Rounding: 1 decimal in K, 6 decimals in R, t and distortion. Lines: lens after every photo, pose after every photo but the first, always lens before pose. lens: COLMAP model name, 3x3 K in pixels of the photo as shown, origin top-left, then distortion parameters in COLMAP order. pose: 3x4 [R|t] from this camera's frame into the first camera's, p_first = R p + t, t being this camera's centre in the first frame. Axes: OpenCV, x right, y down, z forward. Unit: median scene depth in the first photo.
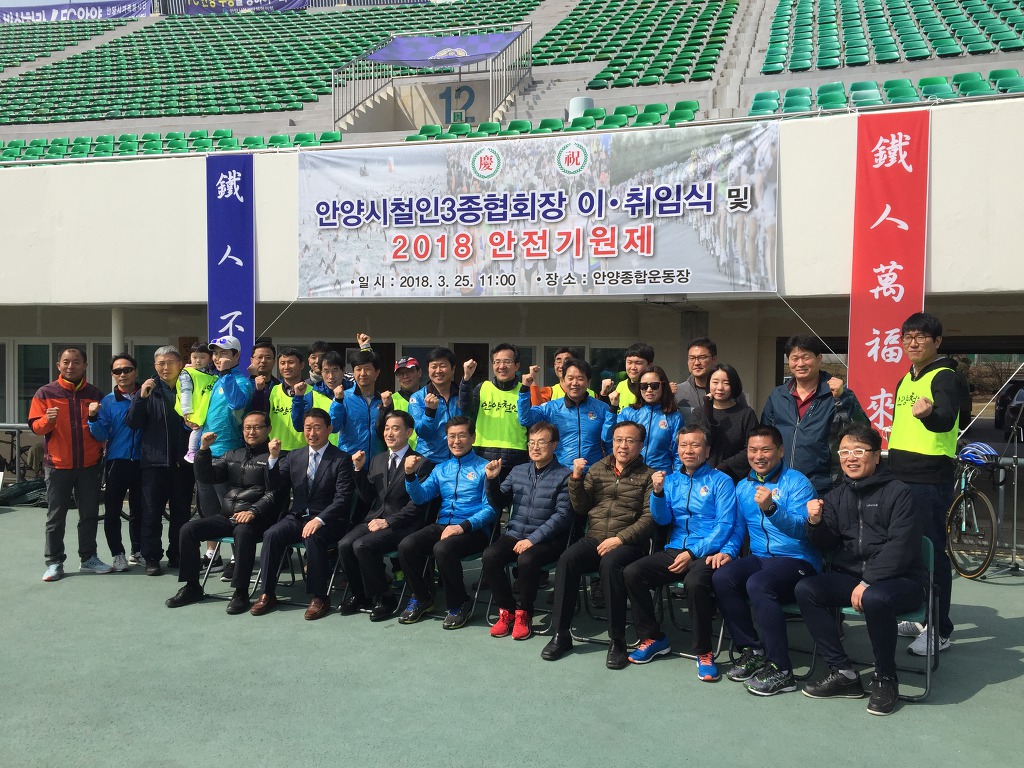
lens RADIAL K [[884.7, 0, 509.2], [0, 884.7, 375.8], [0, 0, 1]] dist [0.089183, -0.113980]
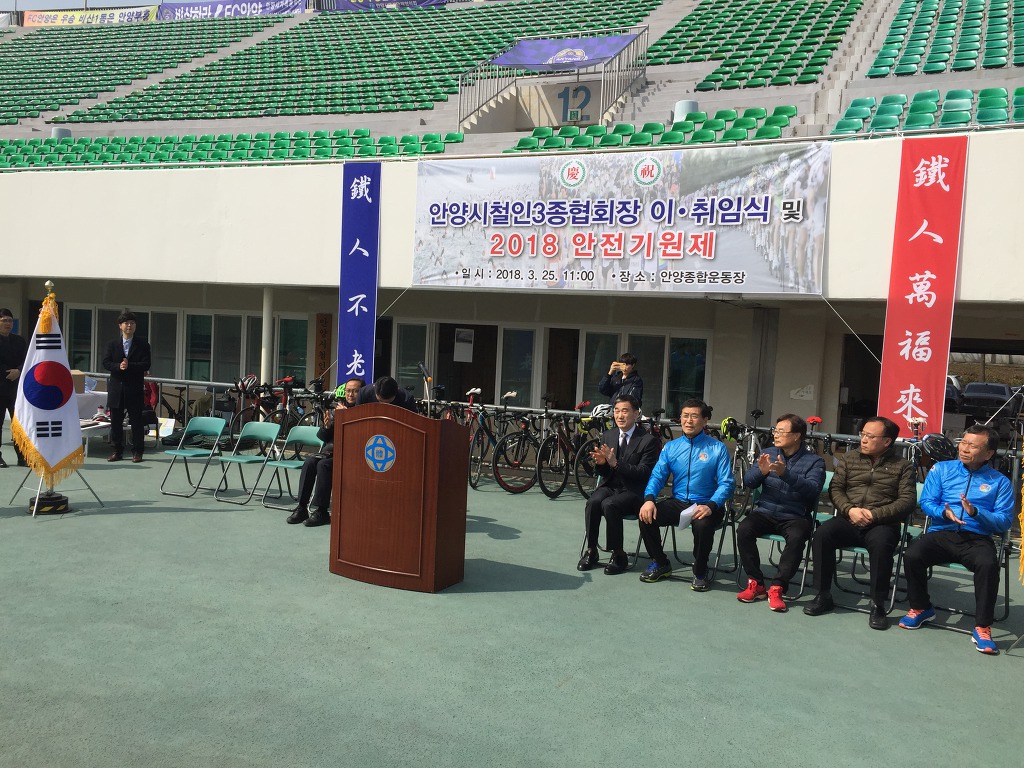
lens RADIAL K [[884.7, 0, 508.0], [0, 884.7, 376.8], [0, 0, 1]] dist [0.089183, -0.113980]
pose [[0.988687, 0.047116, -0.142400, 0.067836], [-0.044021, 0.998723, 0.024806, -0.000410], [0.143387, -0.018257, 0.989498, -0.164542]]
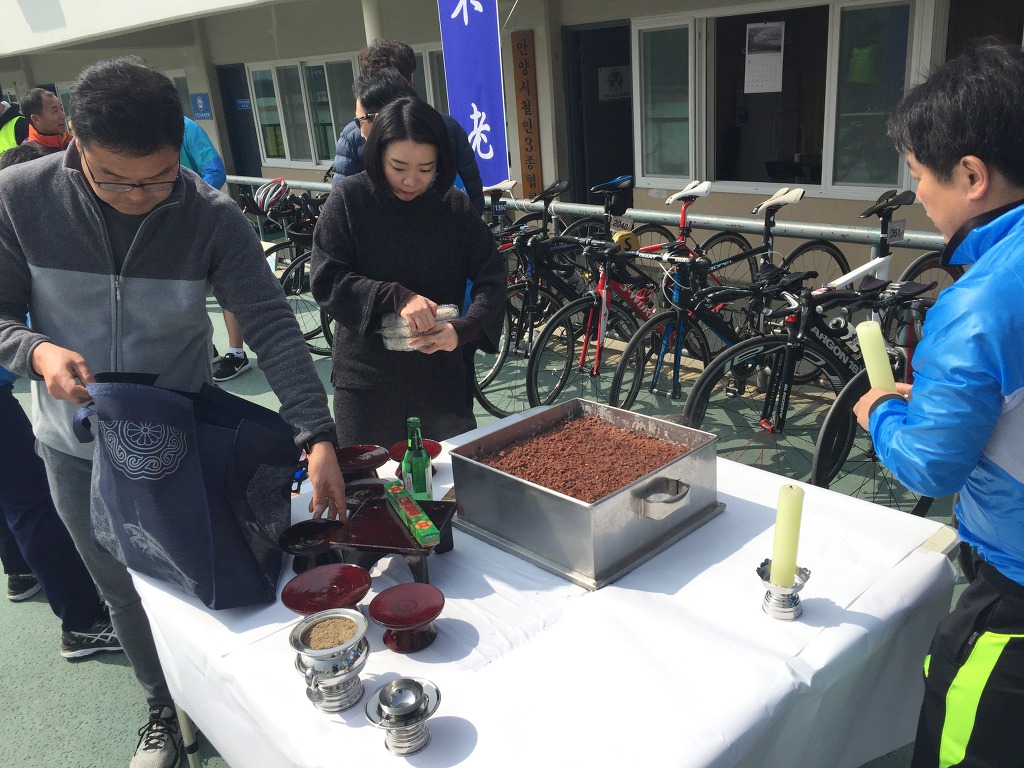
lens RADIAL K [[884.7, 0, 509.2], [0, 884.7, 384.8], [0, 0, 1]] dist [0.089183, -0.113980]
pose [[0.842557, 0.113258, -0.526565, 0.027848], [0.070181, 0.946221, 0.315817, -0.006817], [0.534016, -0.303049, 0.789296, 0.566358]]
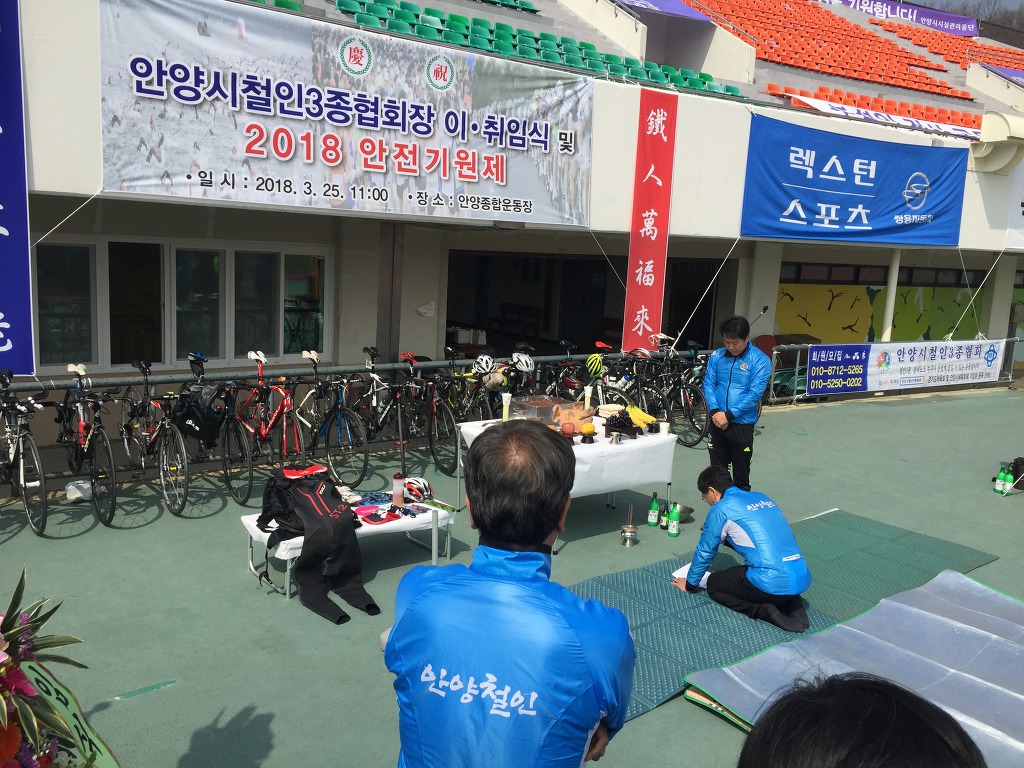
lens RADIAL K [[878.5, 0, 515.3], [0, 878.5, 383.8], [0, 0, 1]] dist [0.064735, -0.024524]
pose [[0.596158, -0.103843, 0.796123, -0.676296], [-0.025920, 0.988594, 0.148358, -0.053559], [-0.802449, -0.109081, 0.586667, 0.326167]]
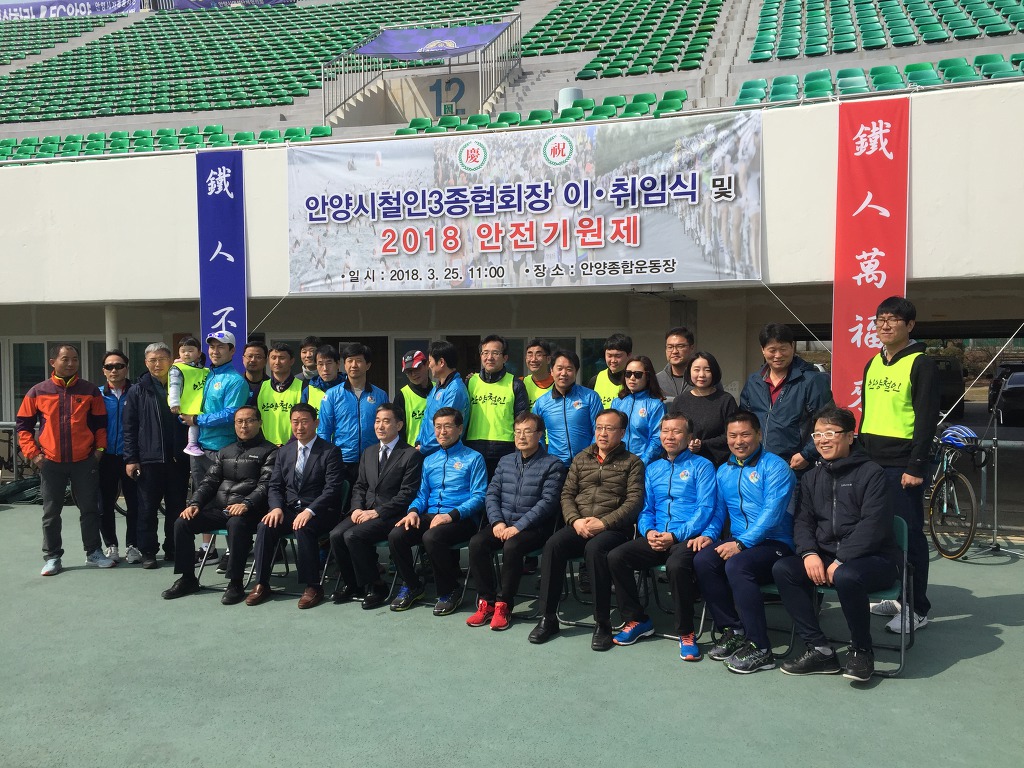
lens RADIAL K [[884.7, 0, 509.6], [0, 884.7, 376.9], [0, 0, 1]] dist [0.089183, -0.113980]
pose [[0.999879, -0.015416, 0.002150, 0.009491], [0.015391, 0.999820, 0.011085, 0.000453], [-0.002320, -0.011051, 0.999936, -0.011473]]
